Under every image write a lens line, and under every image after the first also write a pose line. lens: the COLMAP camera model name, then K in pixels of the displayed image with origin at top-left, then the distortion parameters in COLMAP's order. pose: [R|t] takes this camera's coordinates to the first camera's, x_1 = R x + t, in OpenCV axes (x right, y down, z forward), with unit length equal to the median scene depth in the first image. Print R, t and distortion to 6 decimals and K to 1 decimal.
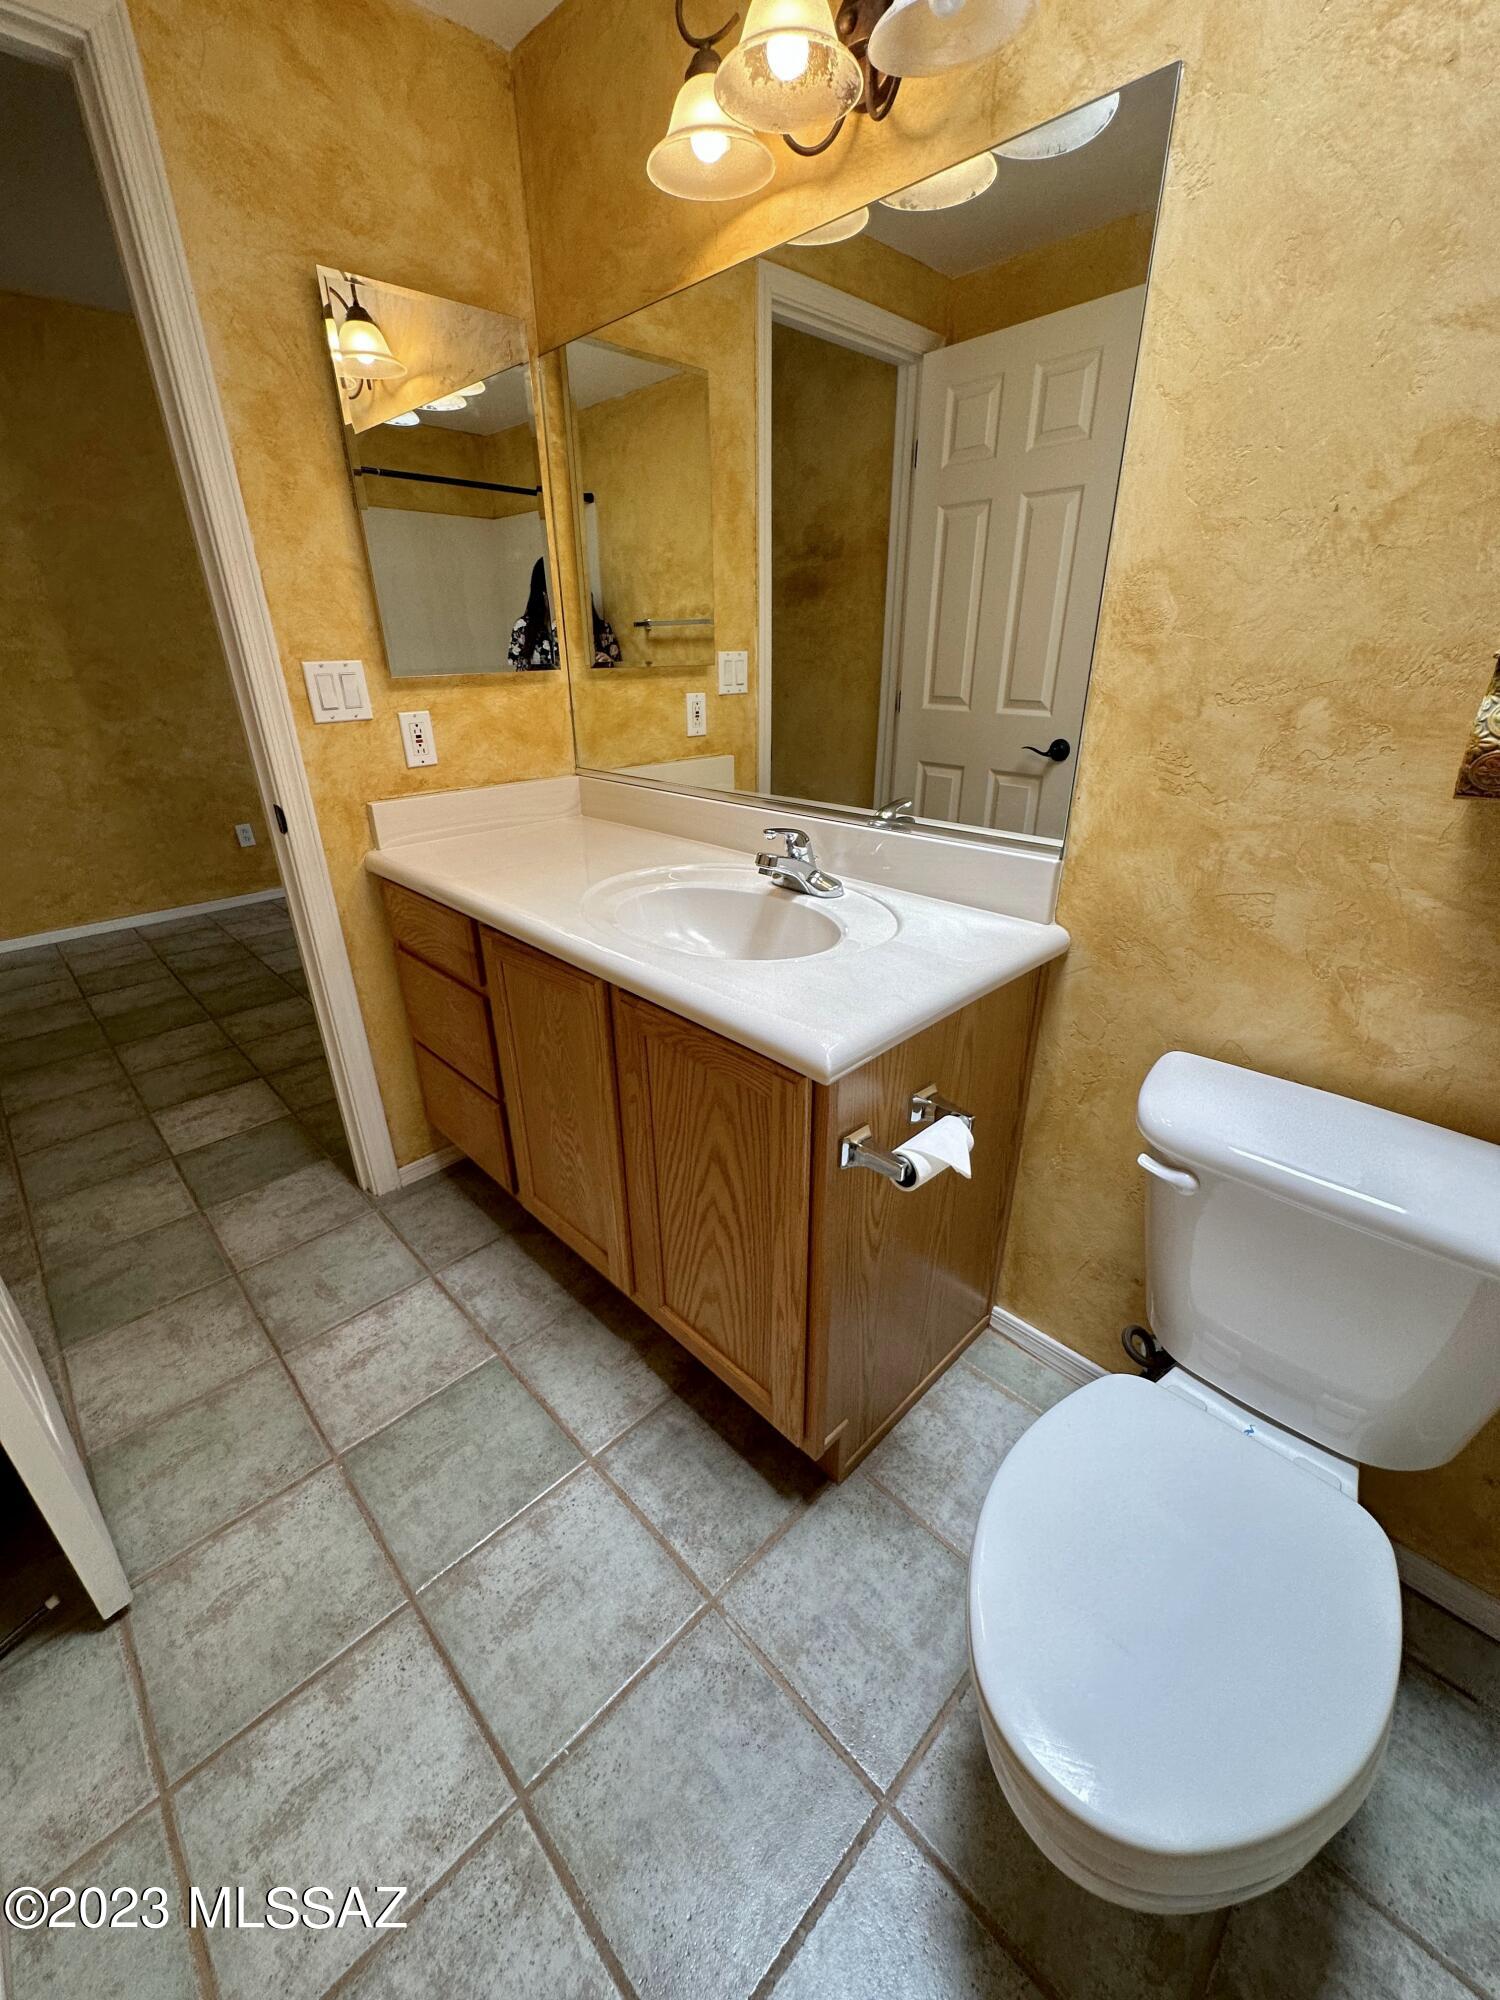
lens RADIAL K [[798.1, 0, 748.4], [0, 798.1, 1008.9], [0, 0, 1]] dist [-0.002504, 0.000418]
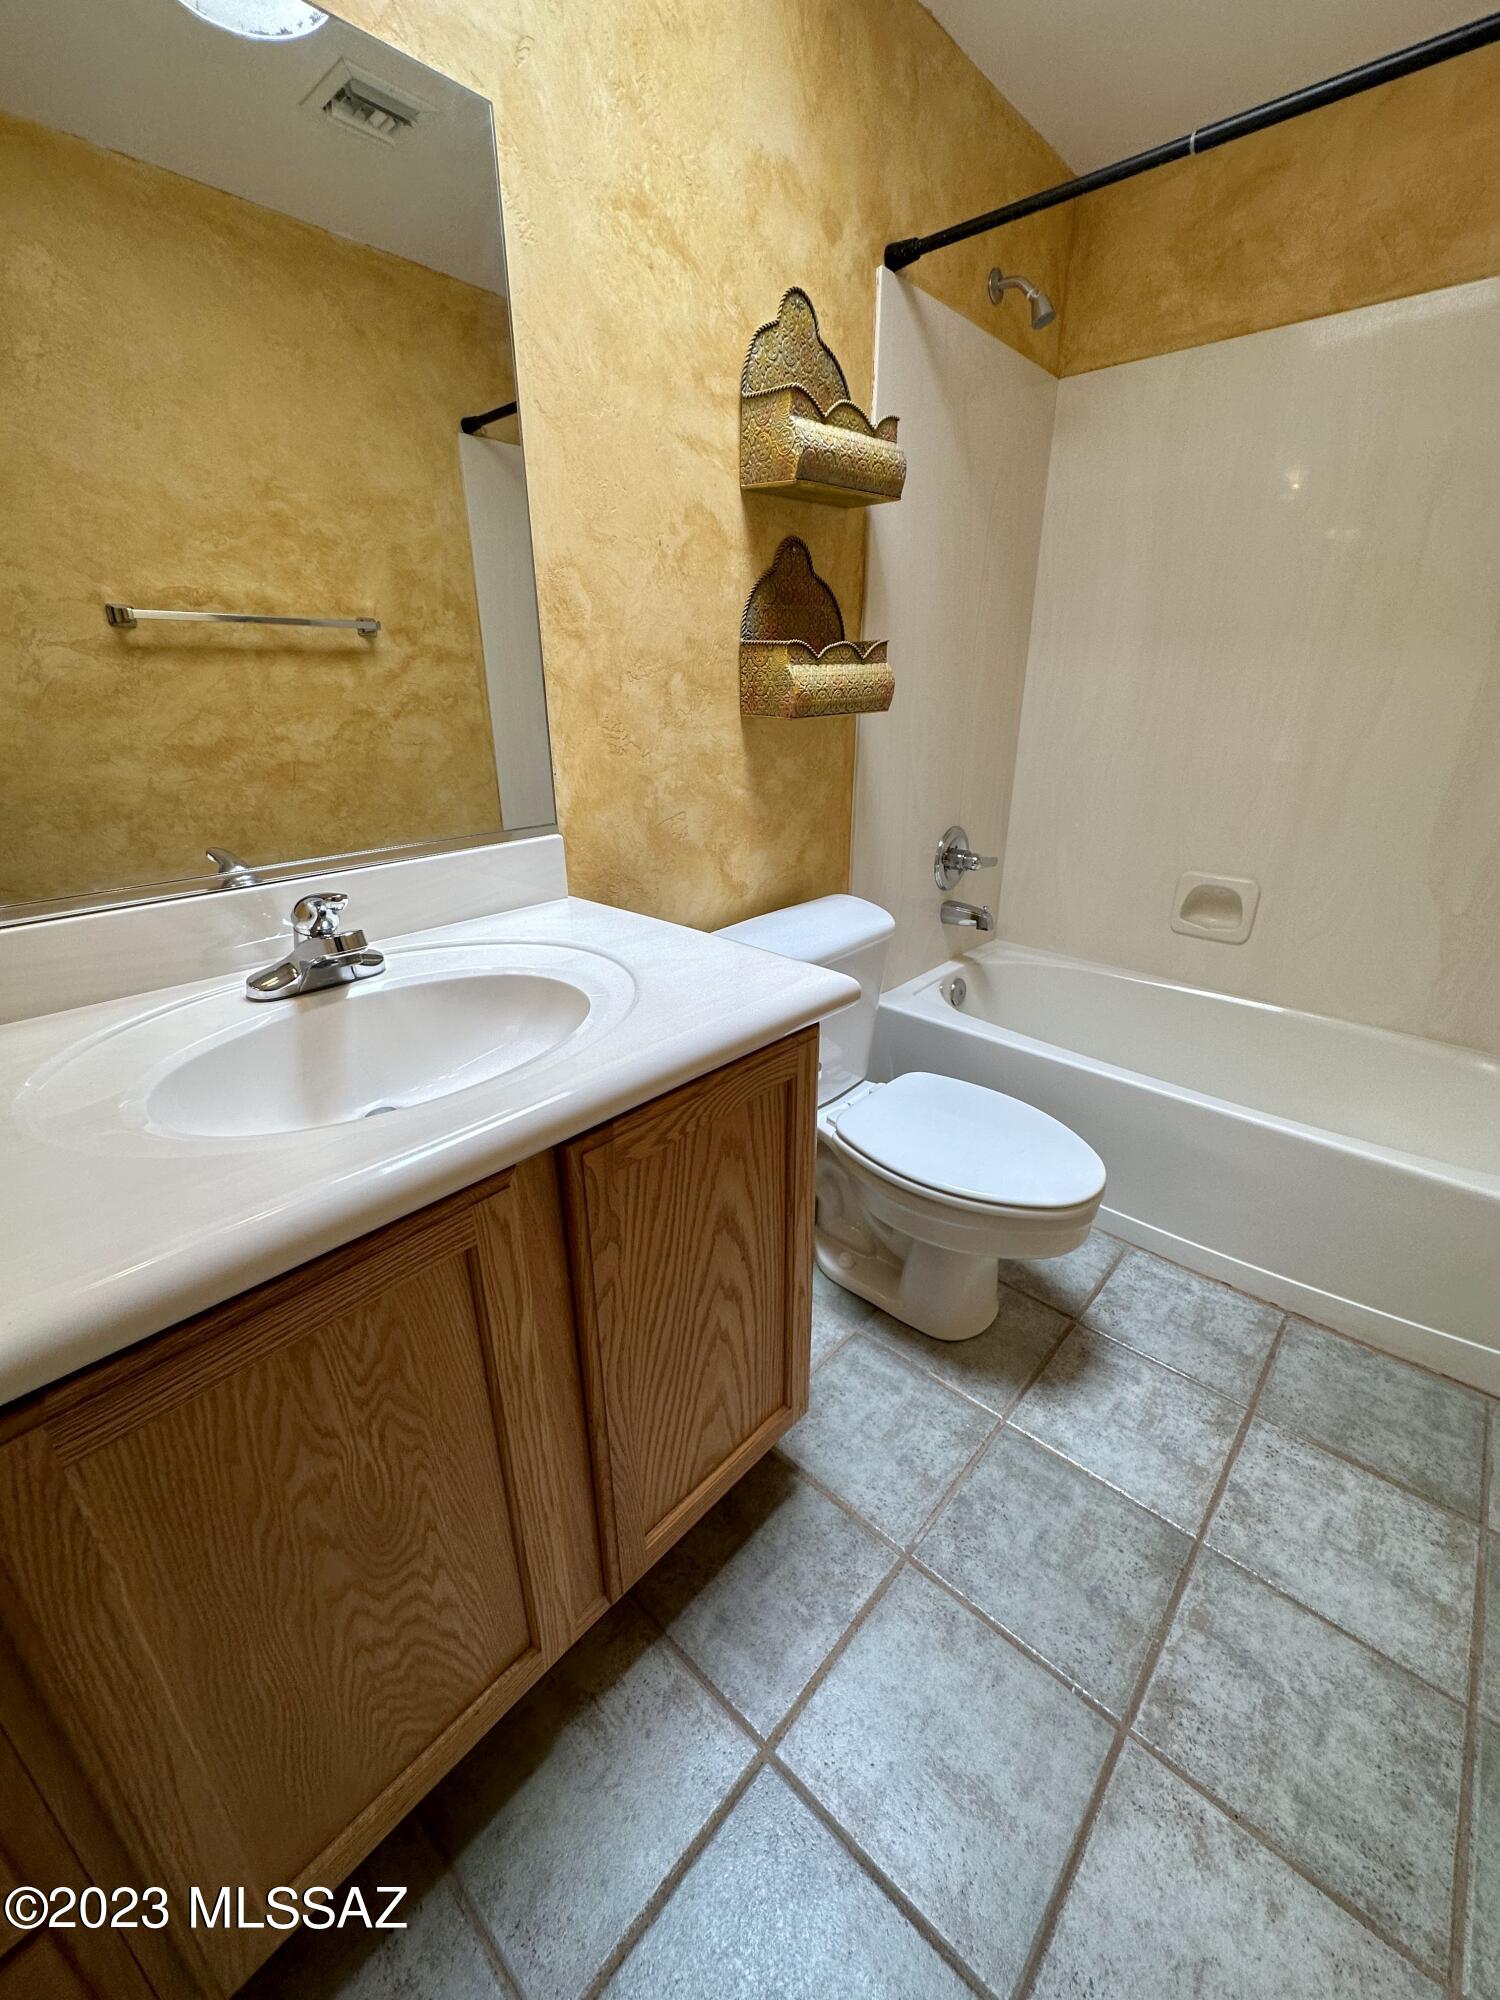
lens RADIAL K [[798.1, 0, 748.4], [0, 798.1, 1008.9], [0, 0, 1]] dist [-0.002504, 0.000418]
pose [[-0.059994, -0.367612, 0.928042, -0.795078], [0.424538, 0.832044, 0.357030, -0.306891], [-0.903420, 0.415409, 0.106148, 0.876782]]
